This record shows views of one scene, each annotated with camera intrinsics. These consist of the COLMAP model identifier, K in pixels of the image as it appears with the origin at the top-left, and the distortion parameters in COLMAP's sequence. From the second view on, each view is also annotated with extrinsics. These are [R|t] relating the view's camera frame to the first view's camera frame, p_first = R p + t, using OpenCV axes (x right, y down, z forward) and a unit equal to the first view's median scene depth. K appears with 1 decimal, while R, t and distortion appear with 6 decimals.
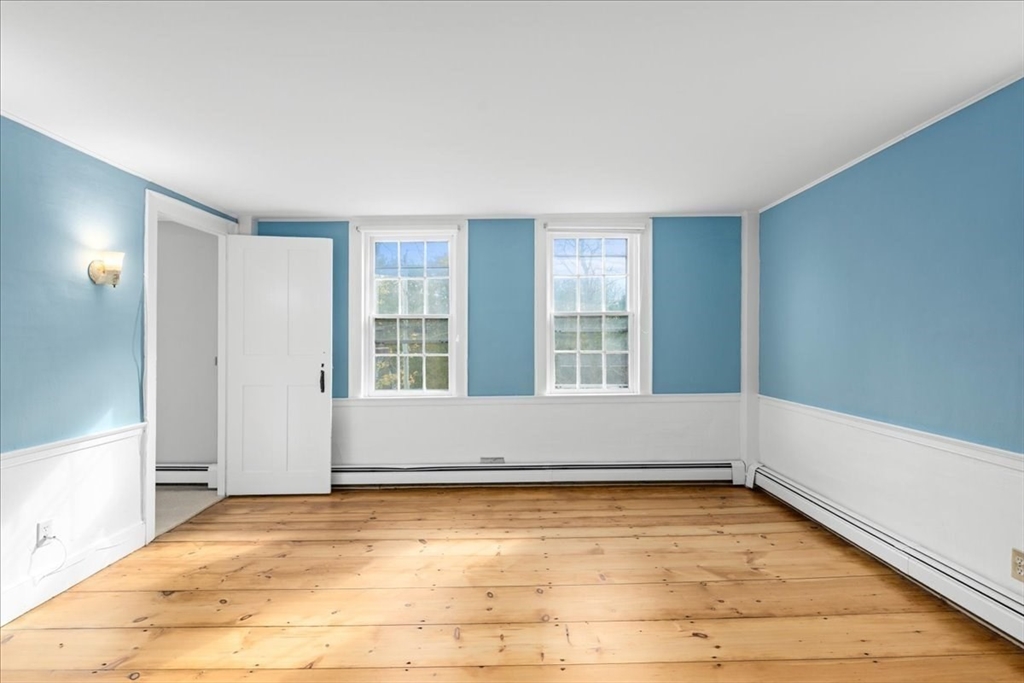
lens RADIAL K [[491.2, 0, 519.2], [0, 491.2, 342.3], [0, 0, 1]] dist [-0.013440, 0.001205]
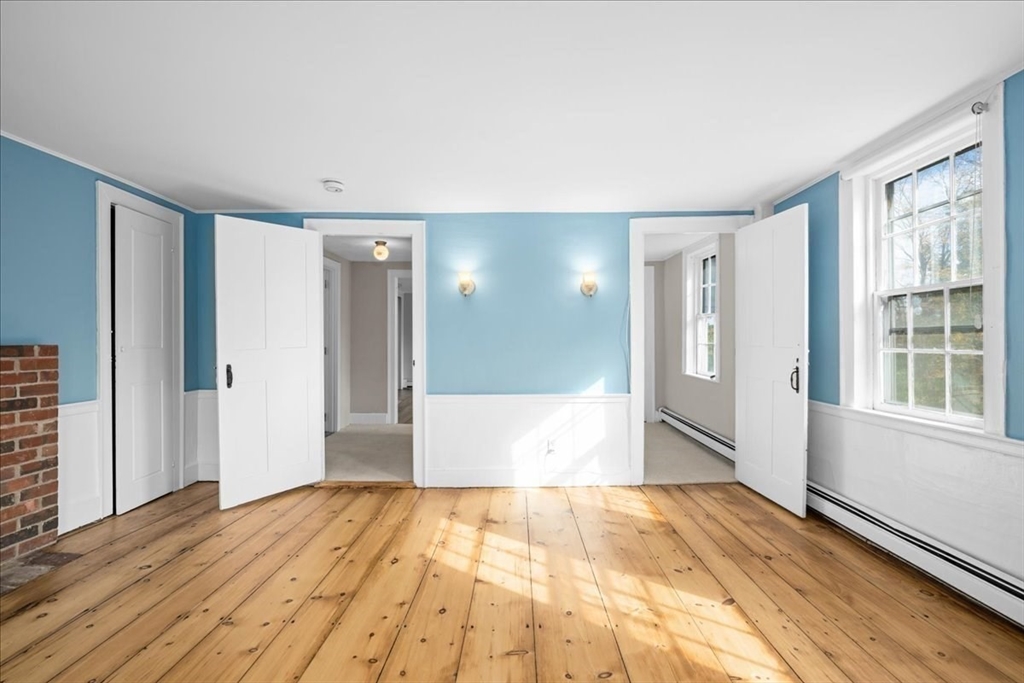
lens RADIAL K [[463.3, 0, 519.2], [0, 463.3, 339.1], [0, 0, 1]] dist [-0.017547, 0.001816]
pose [[-0.015226, 0.001920, -0.999882, 0.385928], [0.005917, 0.999981, 0.001830, 0.007289], [0.999867, -0.005888, -0.015237, 0.544726]]
